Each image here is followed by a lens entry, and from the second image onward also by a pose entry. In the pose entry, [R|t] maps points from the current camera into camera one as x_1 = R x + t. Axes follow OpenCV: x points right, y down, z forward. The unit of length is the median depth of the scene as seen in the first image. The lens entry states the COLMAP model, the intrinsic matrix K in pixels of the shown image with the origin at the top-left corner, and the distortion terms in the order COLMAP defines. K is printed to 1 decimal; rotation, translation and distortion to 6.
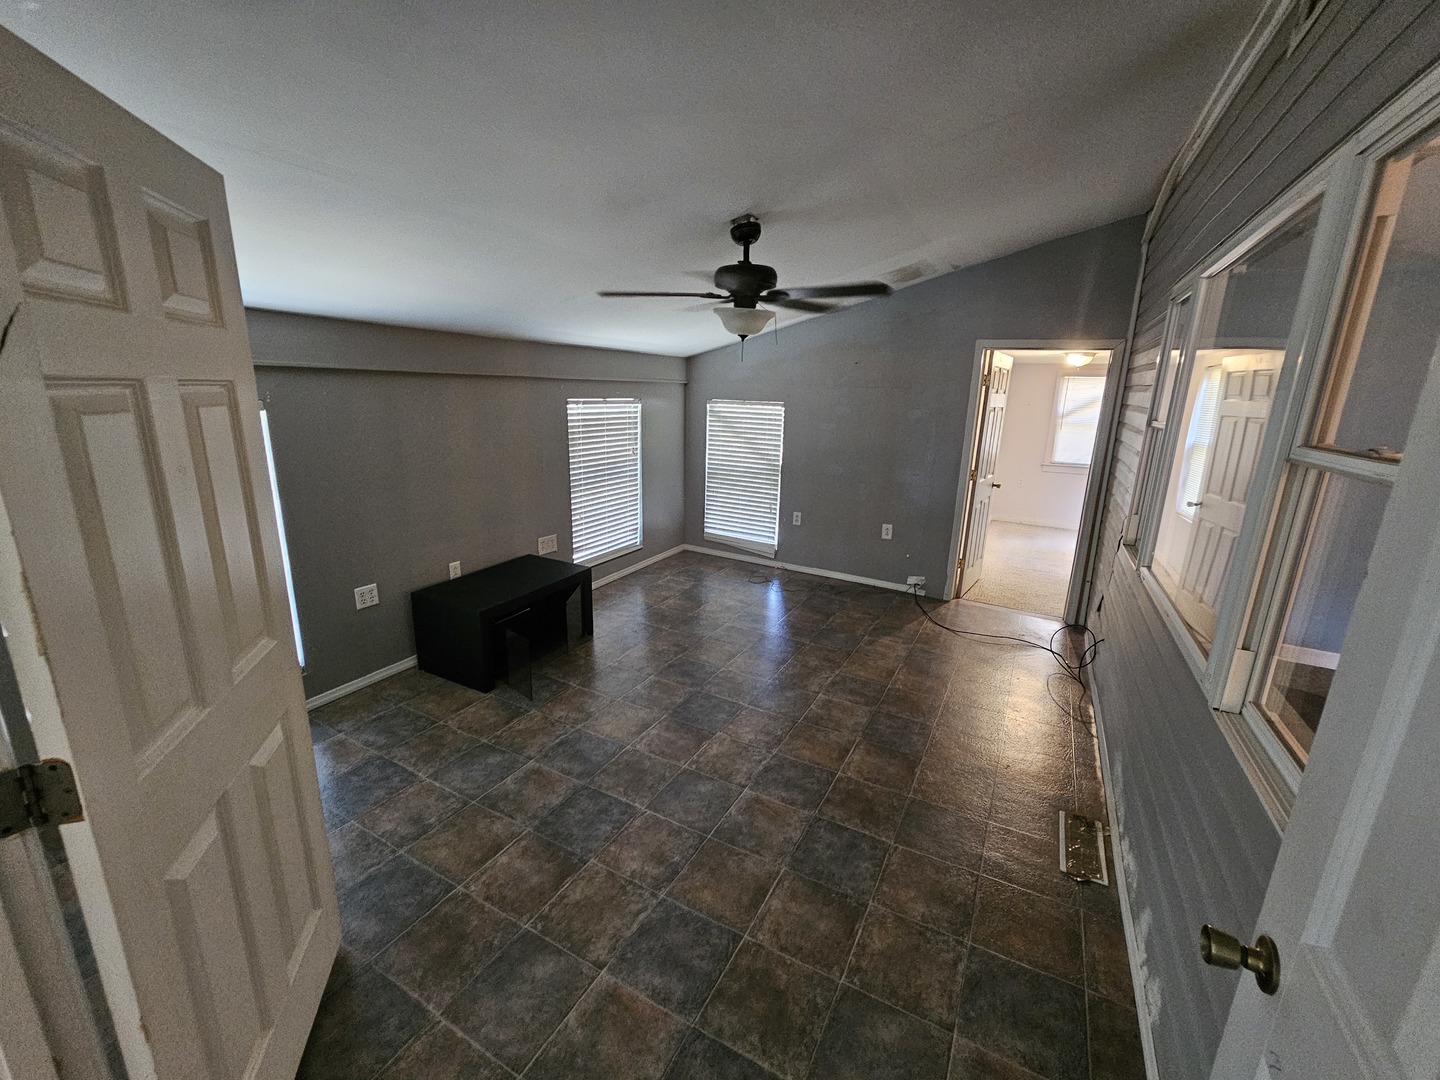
lens RADIAL K [[591.9, 0, 722.5], [0, 591.9, 541.3], [0, 0, 1]] dist [0.002305, -0.000477]
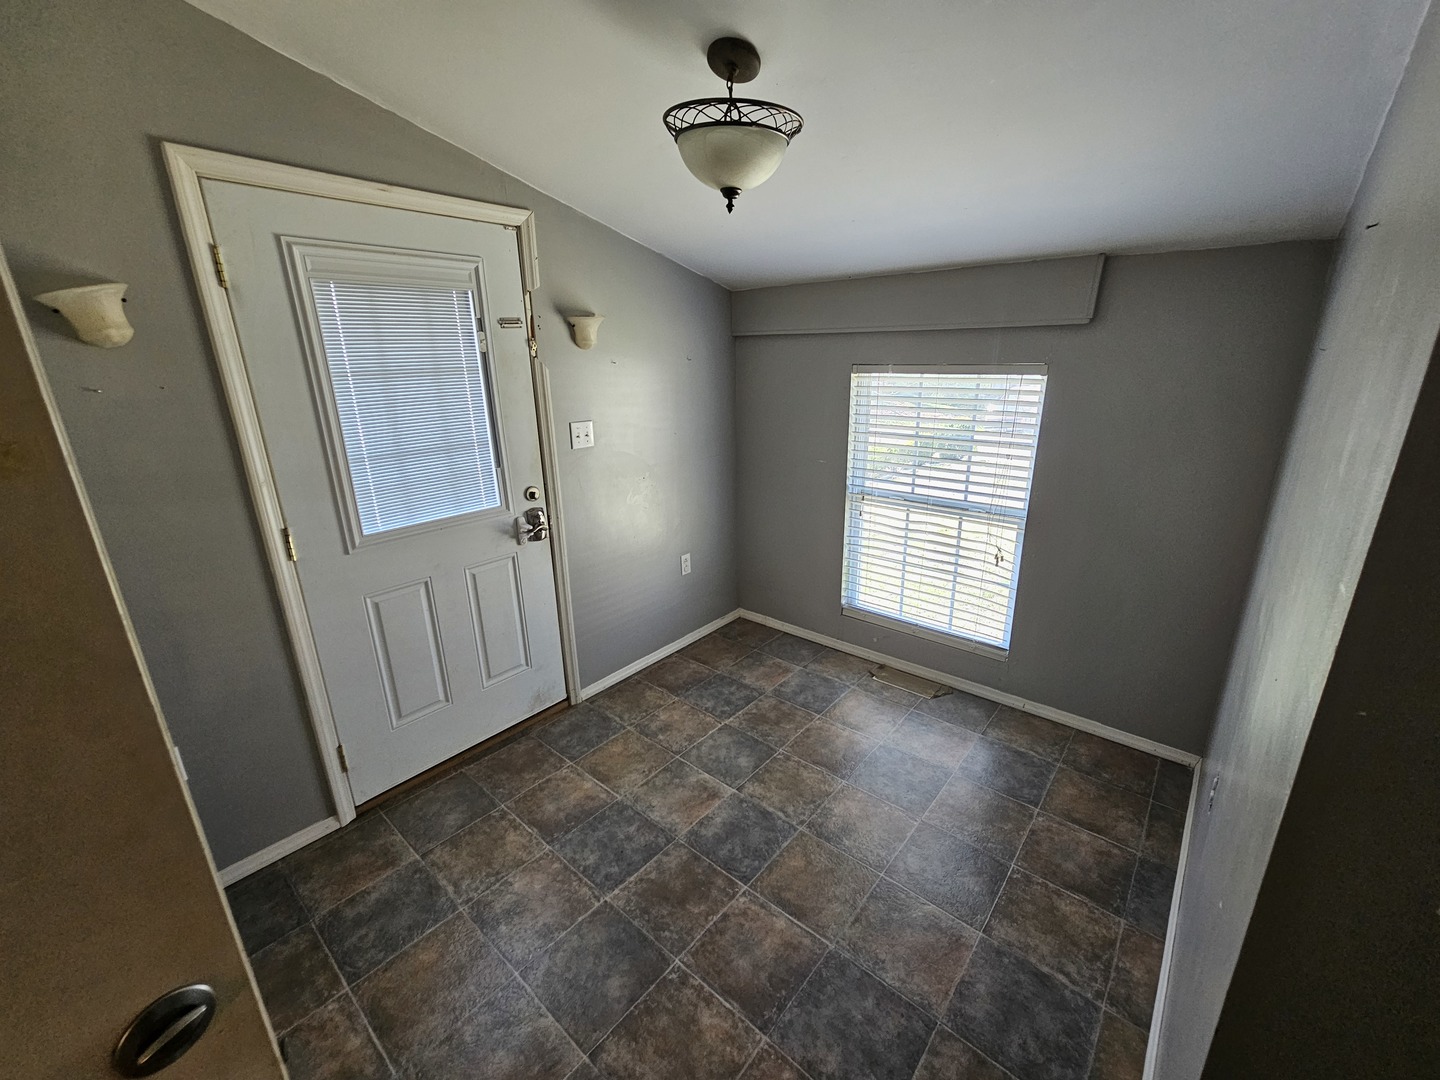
lens RADIAL K [[591.9, 0, 723.2], [0, 591.9, 535.2], [0, 0, 1]] dist [0.002305, -0.000477]
pose [[-0.216286, 0.268581, -0.938661, 0.969584], [-0.234509, 0.918981, 0.316986, -0.269228], [0.947748, 0.288685, -0.135778, 1.231757]]
